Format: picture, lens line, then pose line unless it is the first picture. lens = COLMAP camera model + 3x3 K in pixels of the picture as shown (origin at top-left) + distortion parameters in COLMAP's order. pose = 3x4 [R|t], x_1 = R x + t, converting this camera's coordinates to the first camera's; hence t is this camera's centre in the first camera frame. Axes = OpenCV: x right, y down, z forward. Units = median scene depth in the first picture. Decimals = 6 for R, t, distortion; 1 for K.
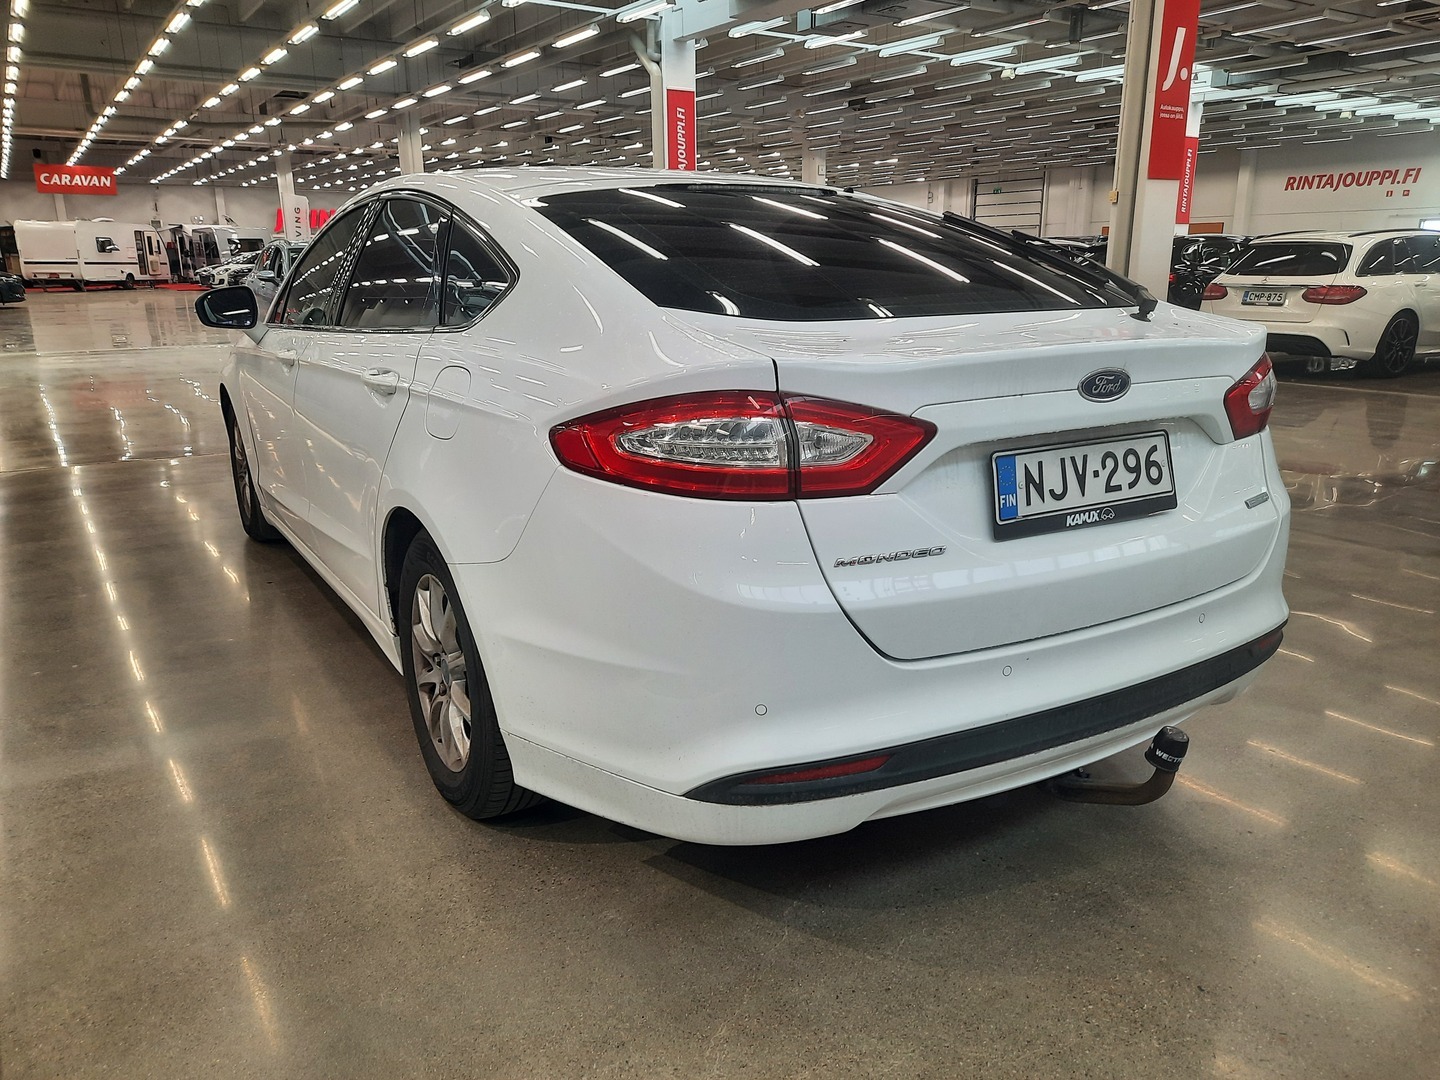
lens RADIAL K [[1036.6, 0, 729.4], [0, 1036.6, 545.6], [0, 0, 1]] dist [0.041541, -0.012102]
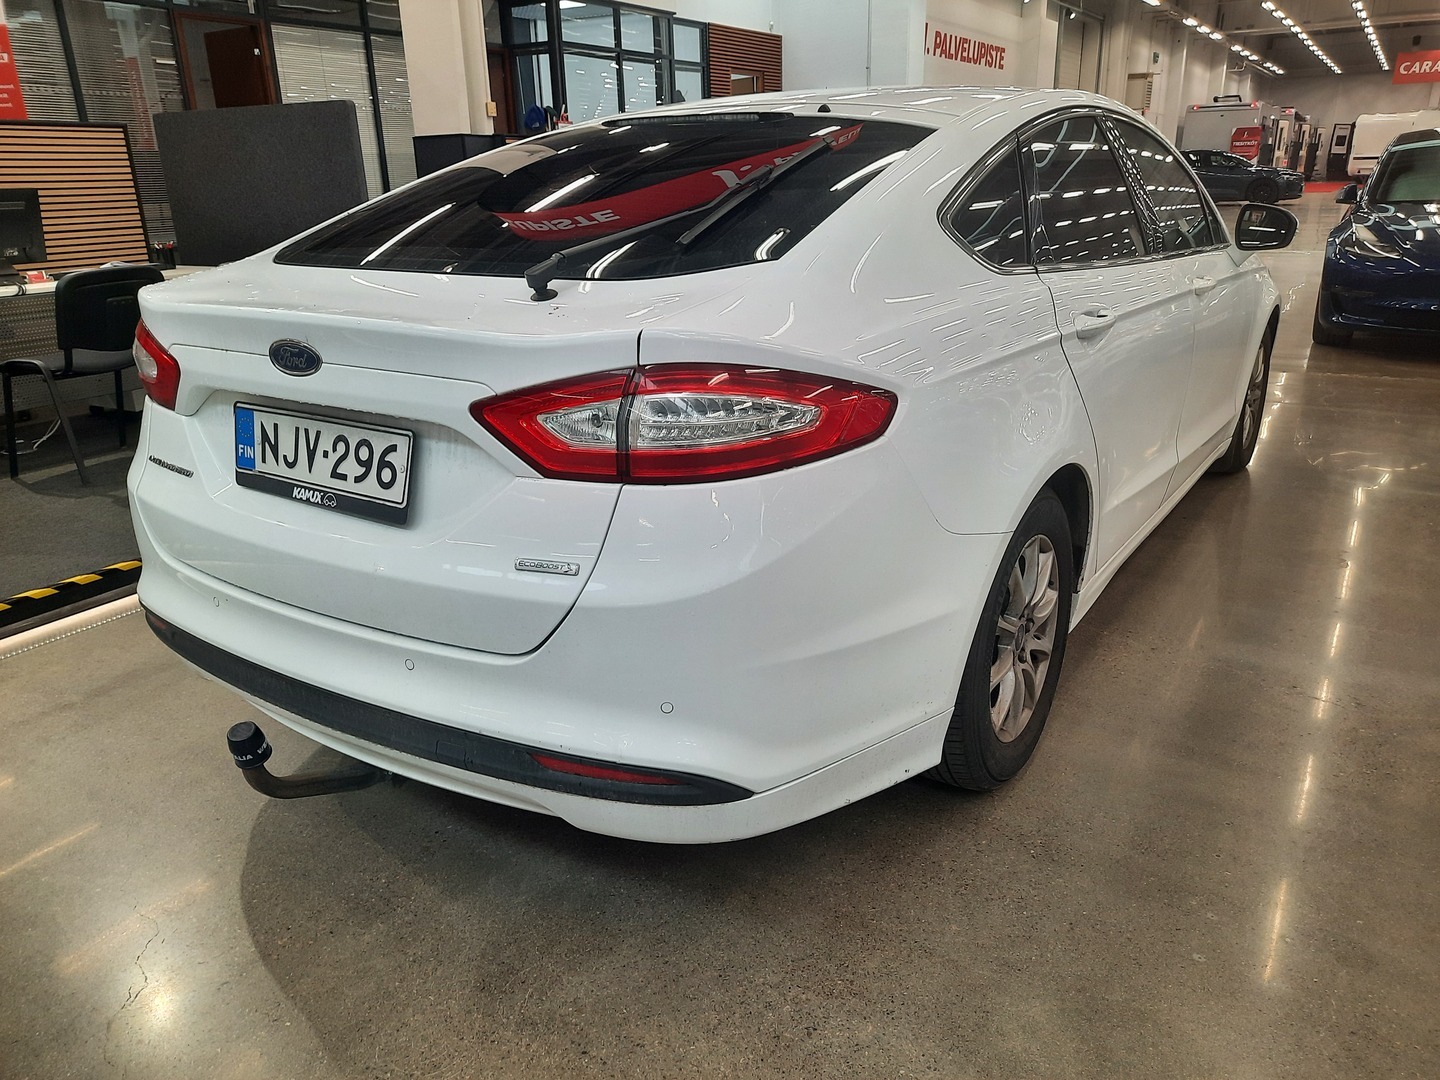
lens RADIAL K [[1036.6, 0, 729.4], [0, 1036.6, 545.6], [0, 0, 1]] dist [0.041541, -0.012102]
pose [[0.445586, 0.300667, -0.843239, 1.316770], [-0.222156, 0.949589, 0.221195, -0.276275], [0.867237, 0.088769, 0.489919, 0.864097]]
